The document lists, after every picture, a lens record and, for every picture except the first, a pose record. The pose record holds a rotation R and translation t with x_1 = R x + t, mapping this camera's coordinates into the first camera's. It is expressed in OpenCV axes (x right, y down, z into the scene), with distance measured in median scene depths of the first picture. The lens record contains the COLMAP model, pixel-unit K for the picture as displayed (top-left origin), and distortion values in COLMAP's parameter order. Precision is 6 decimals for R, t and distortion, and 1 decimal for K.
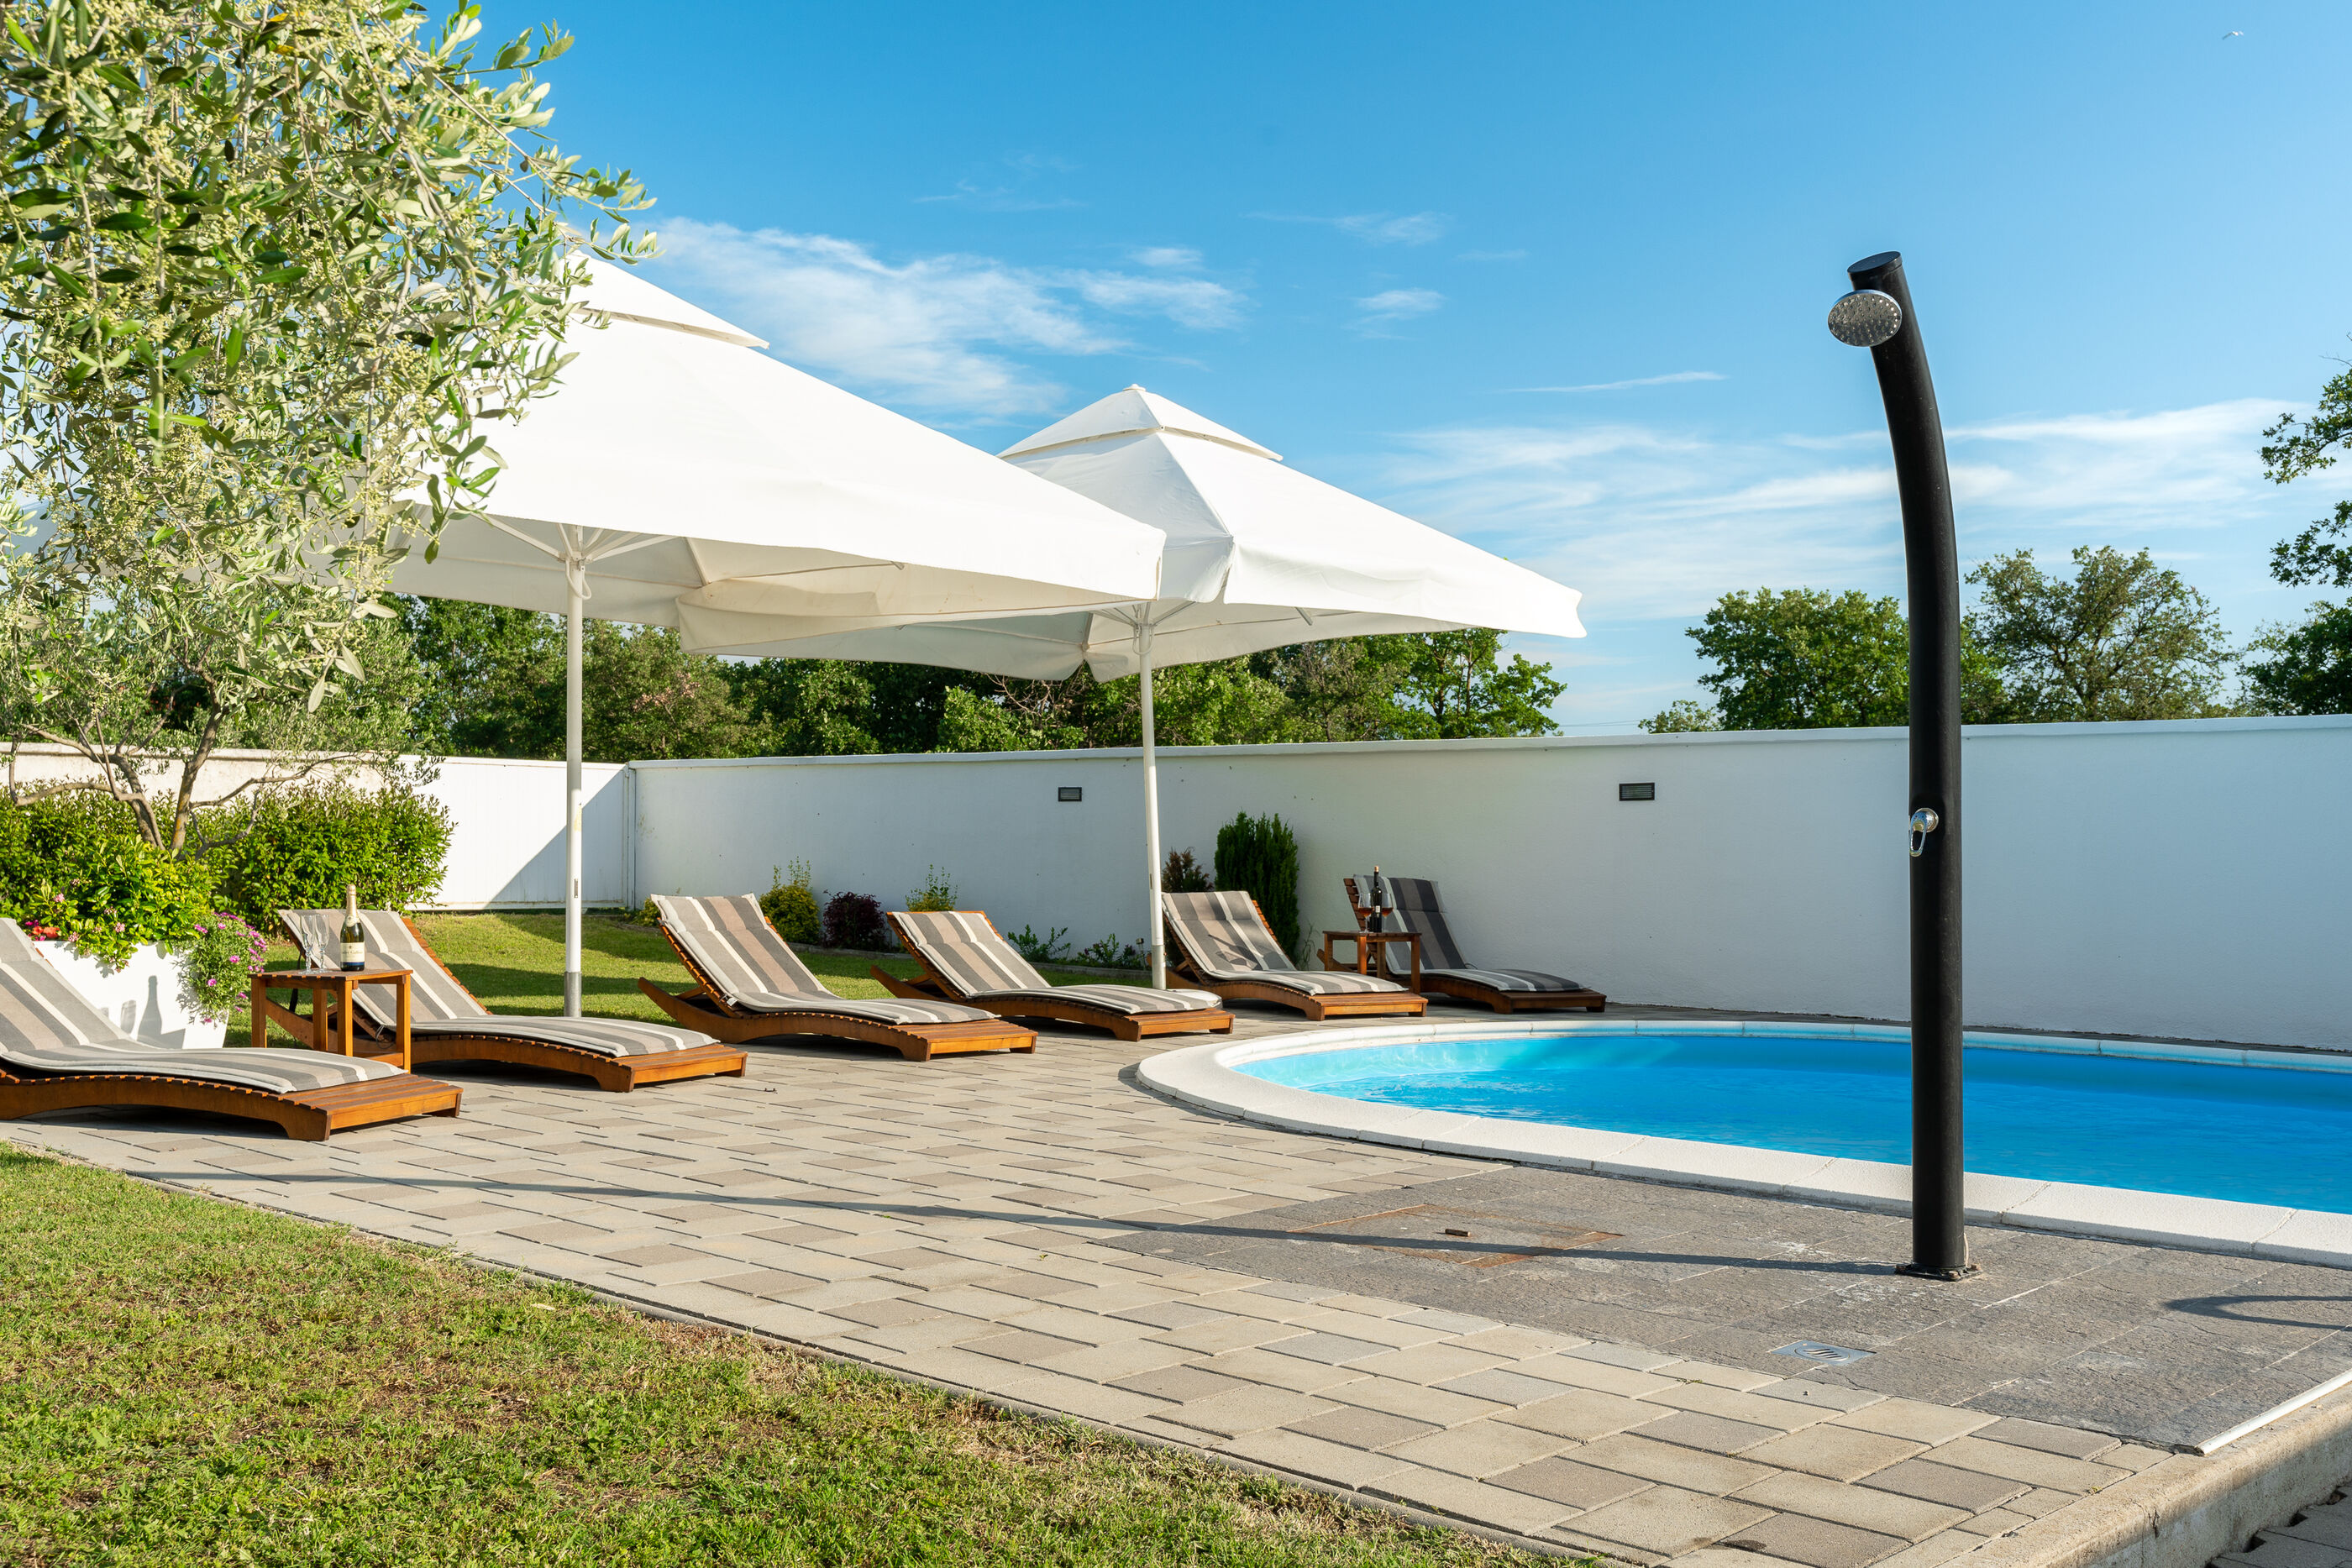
lens RADIAL K [[2337.9, 0, 1176.2], [0, 2337.9, 788.1], [0, 0, 1]] dist [0.014619, 0.000000]
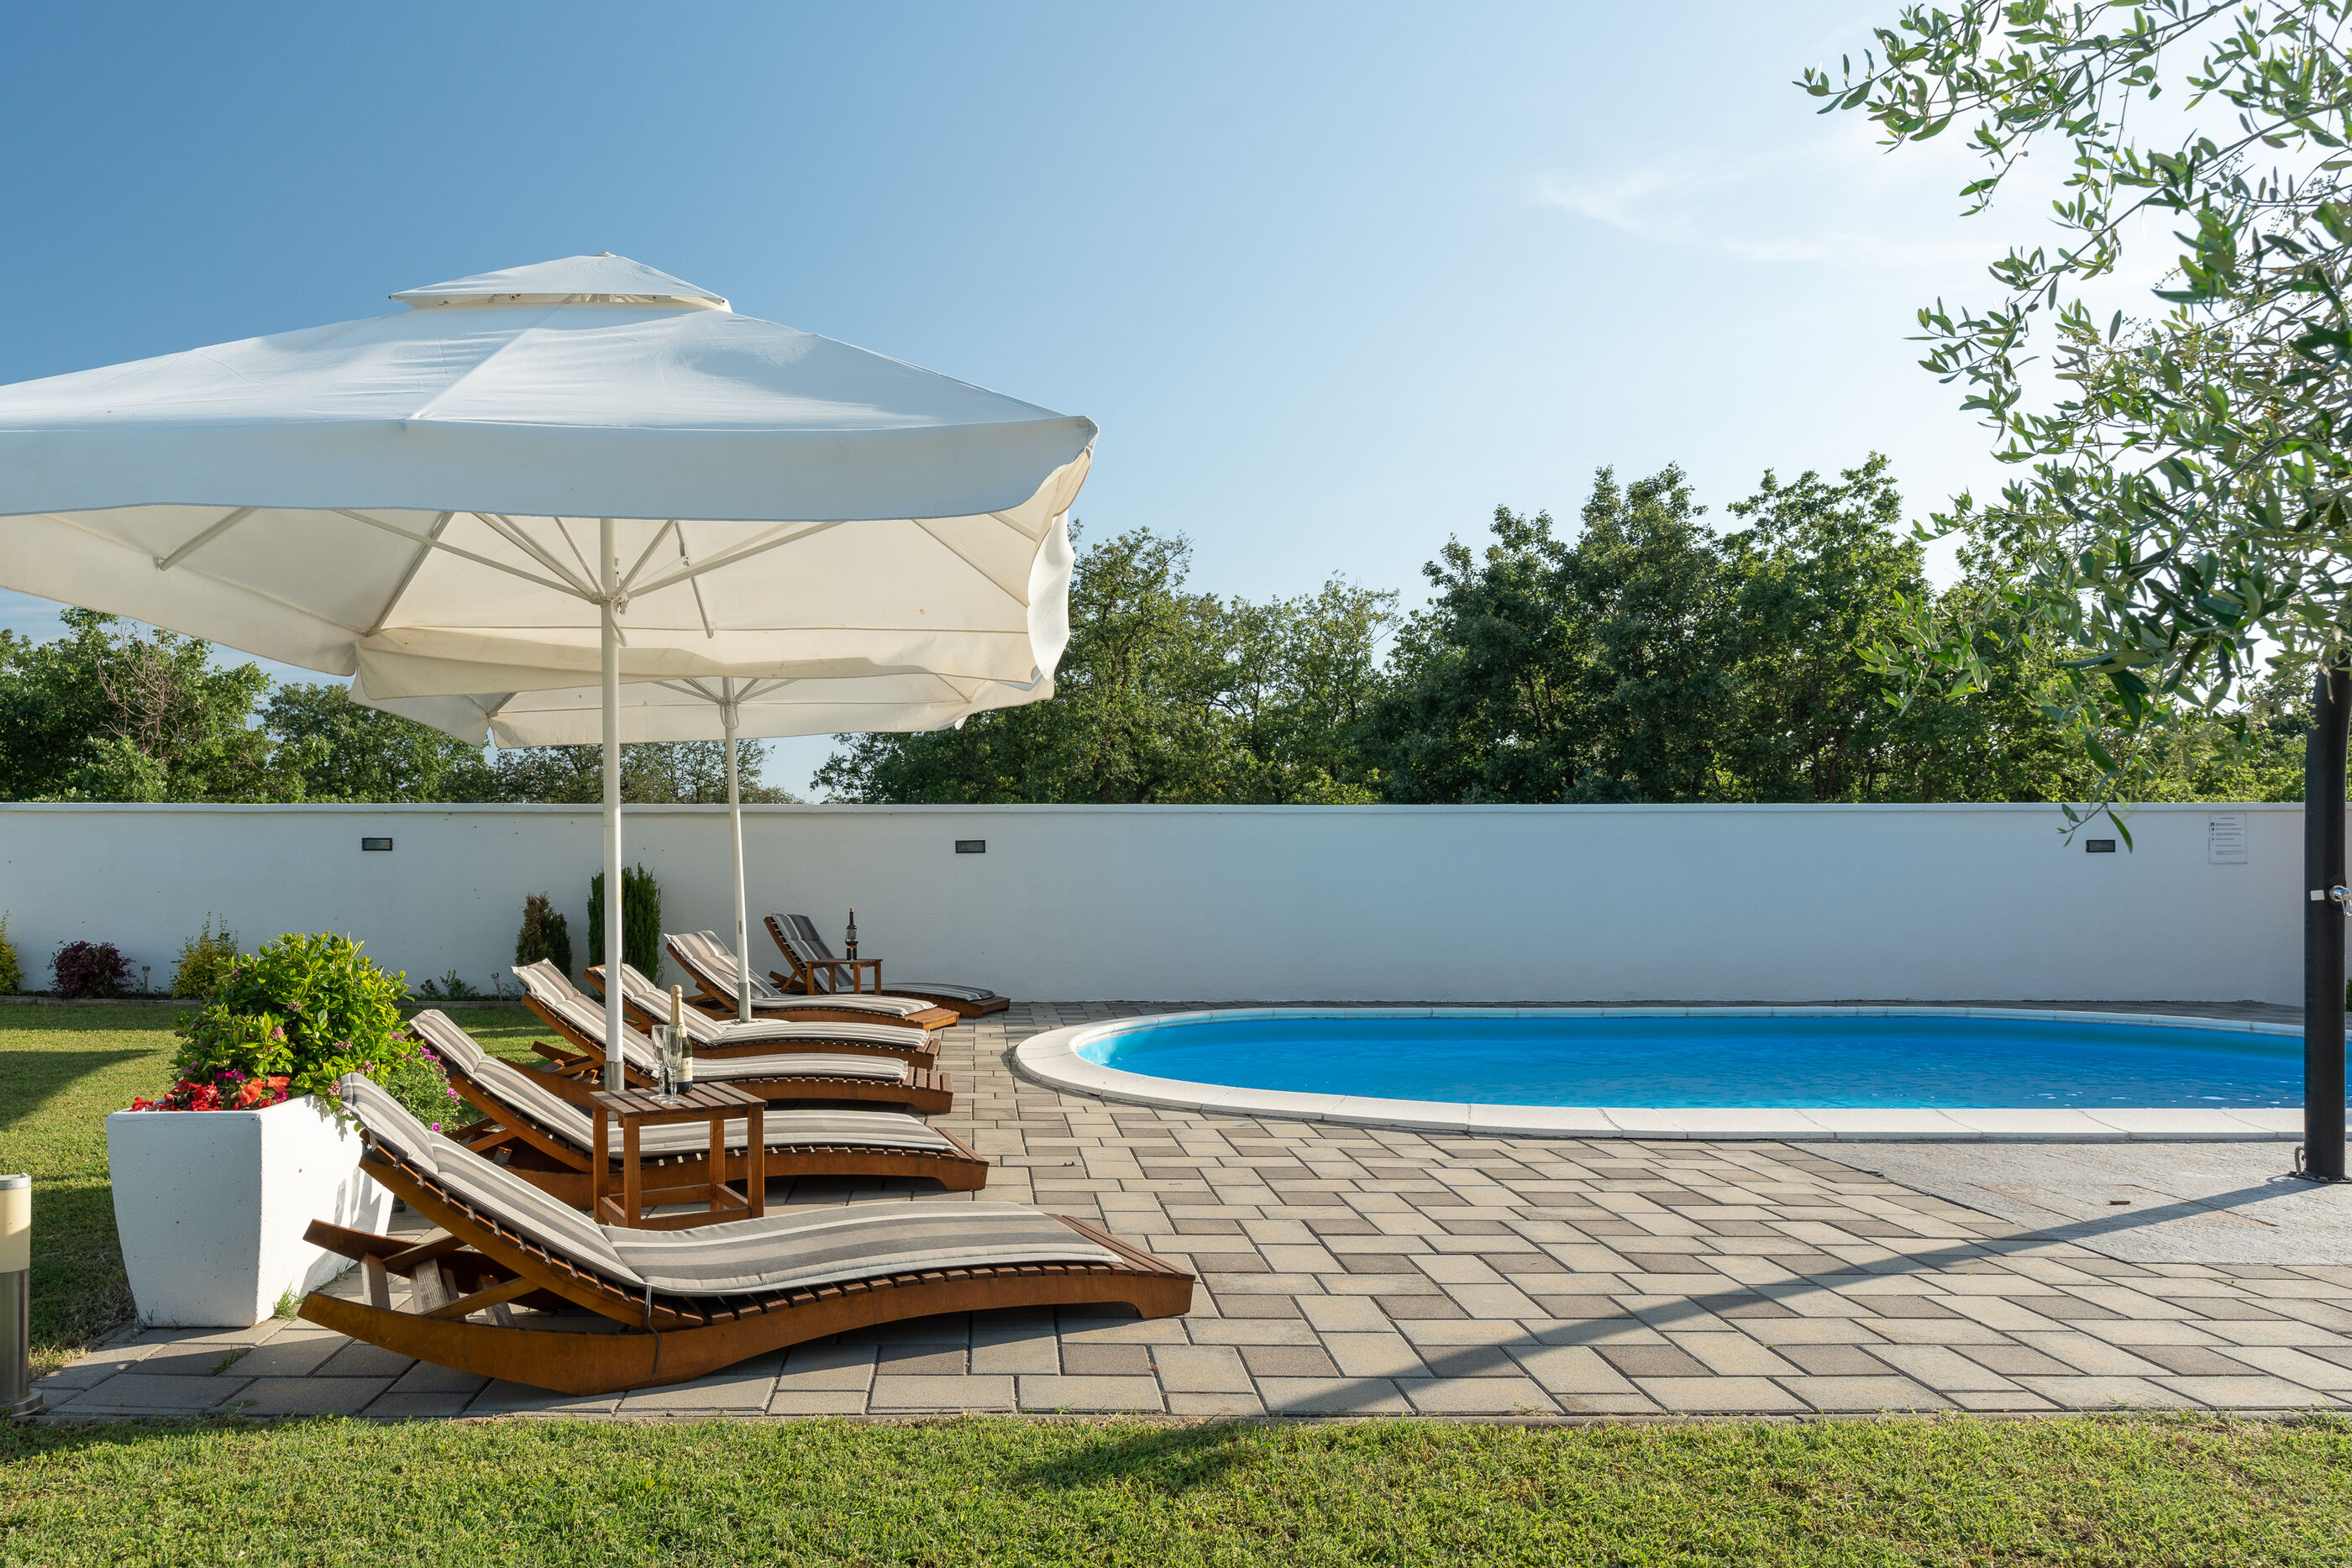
lens RADIAL K [[1504.0, 0, 1176.0], [0, 1504.0, 786.9], [0, 0, 1]] dist [-0.003213, -0.000808]
pose [[0.699637, 0.032632, 0.713753, -0.418828], [-0.012302, 0.999359, -0.033631, -0.006505], [-0.714392, 0.014749, 0.699590, 0.363476]]
